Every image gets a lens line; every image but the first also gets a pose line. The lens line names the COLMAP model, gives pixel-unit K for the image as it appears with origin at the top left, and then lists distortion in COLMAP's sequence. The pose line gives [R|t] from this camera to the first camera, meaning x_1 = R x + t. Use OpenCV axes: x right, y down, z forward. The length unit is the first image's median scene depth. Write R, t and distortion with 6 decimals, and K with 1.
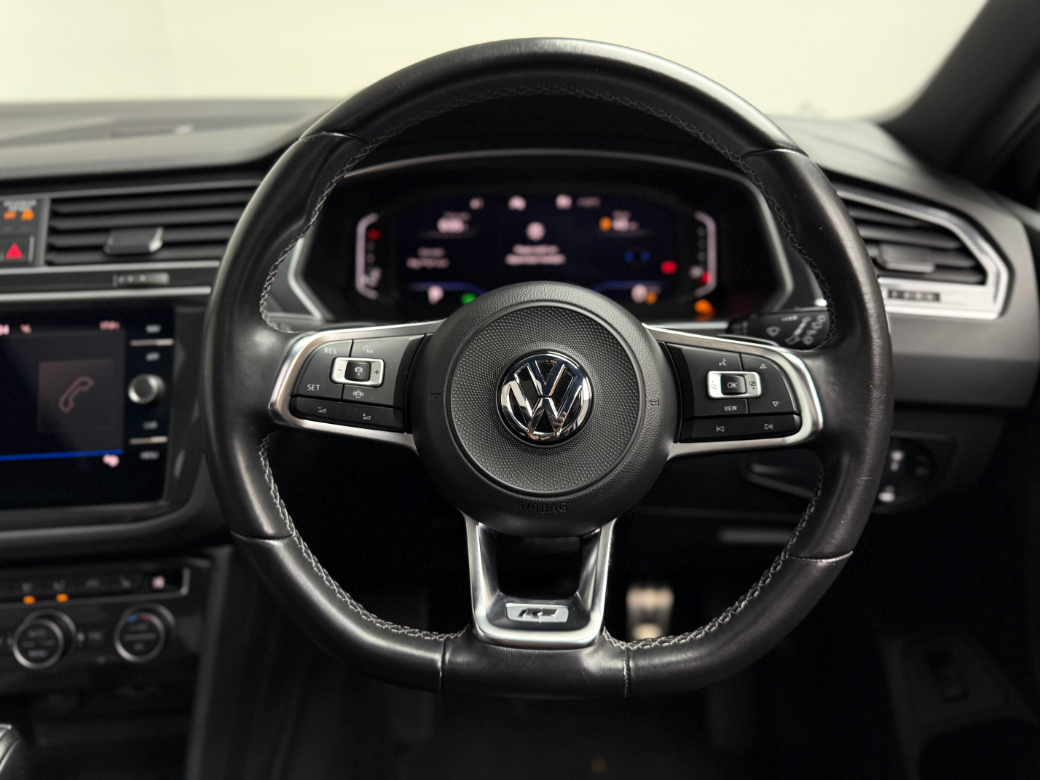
lens RADIAL K [[799.2, 0, 520.0], [0, 799.2, 390.0], [0, 0, 1]] dist [0.130648, -0.203123]
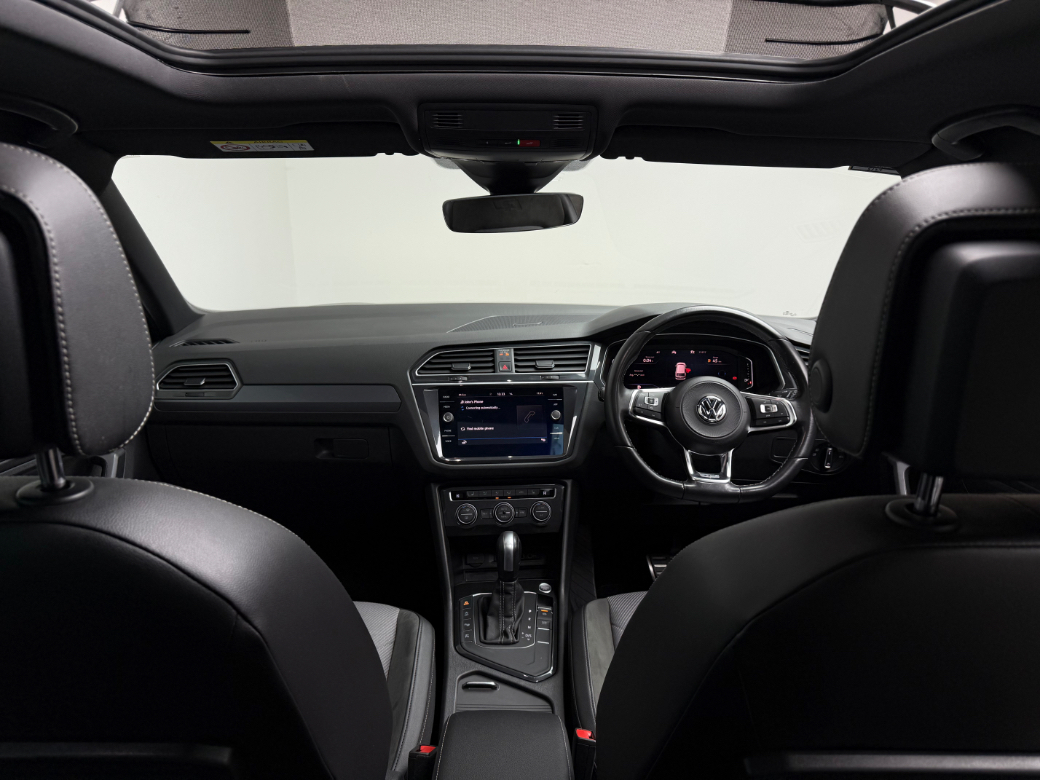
lens RADIAL K [[799.2, 0, 520.0], [0, 799.2, 390.0], [0, 0, 1]] dist [0.130648, -0.203123]
pose [[0.999864, 0.015996, 0.004014, -0.723436], [-0.015008, 0.983415, -0.180748, 0.507416], [-0.006838, 0.180664, 0.983521, -2.124411]]
